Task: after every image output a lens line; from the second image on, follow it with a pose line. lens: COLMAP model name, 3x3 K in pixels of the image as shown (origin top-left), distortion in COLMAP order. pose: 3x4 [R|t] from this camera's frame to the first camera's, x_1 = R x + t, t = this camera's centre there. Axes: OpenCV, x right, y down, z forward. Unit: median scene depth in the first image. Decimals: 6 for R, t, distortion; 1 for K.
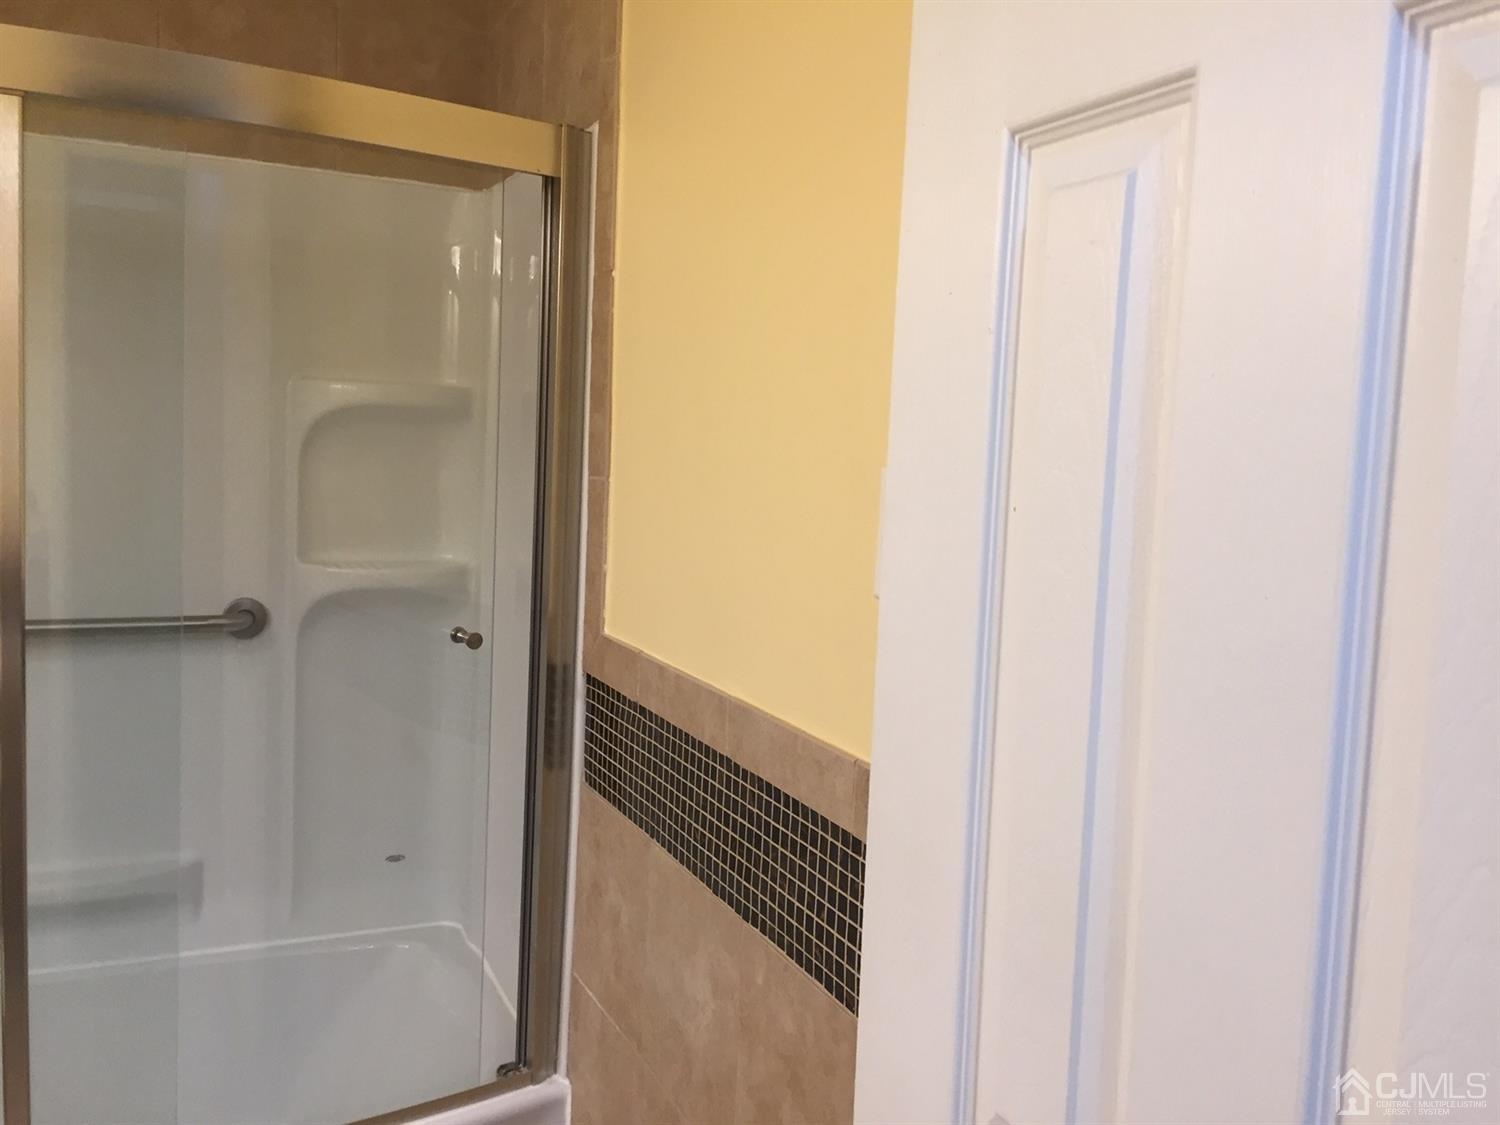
lens RADIAL K [[1293.2, 0, 755.9], [0, 1293.2, 556.4], [0, 0, 1]] dist [0.103307, -0.144472]
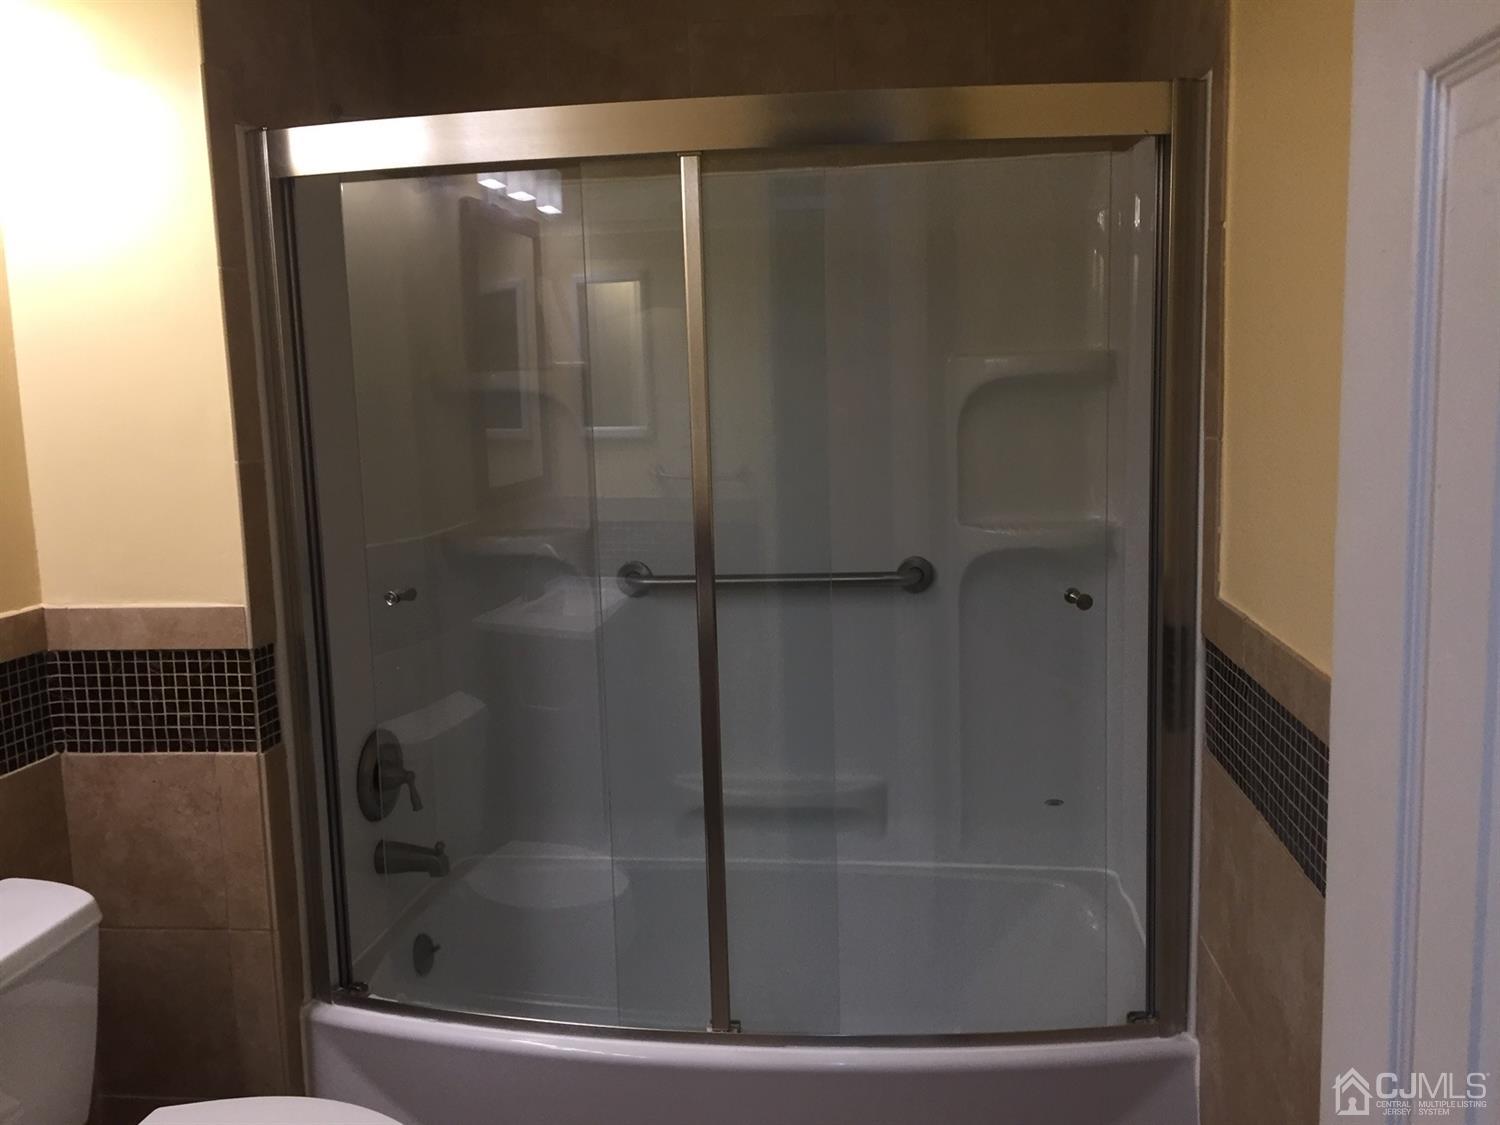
lens RADIAL K [[1293.2, 0, 755.9], [0, 1293.2, 556.4], [0, 0, 1]] dist [0.103307, -0.144472]
pose [[0.842774, 0.003359, -0.538257, 0.114051], [0.017308, 0.999294, 0.033336, -0.009801], [0.537989, -0.037410, 0.842121, -0.014827]]
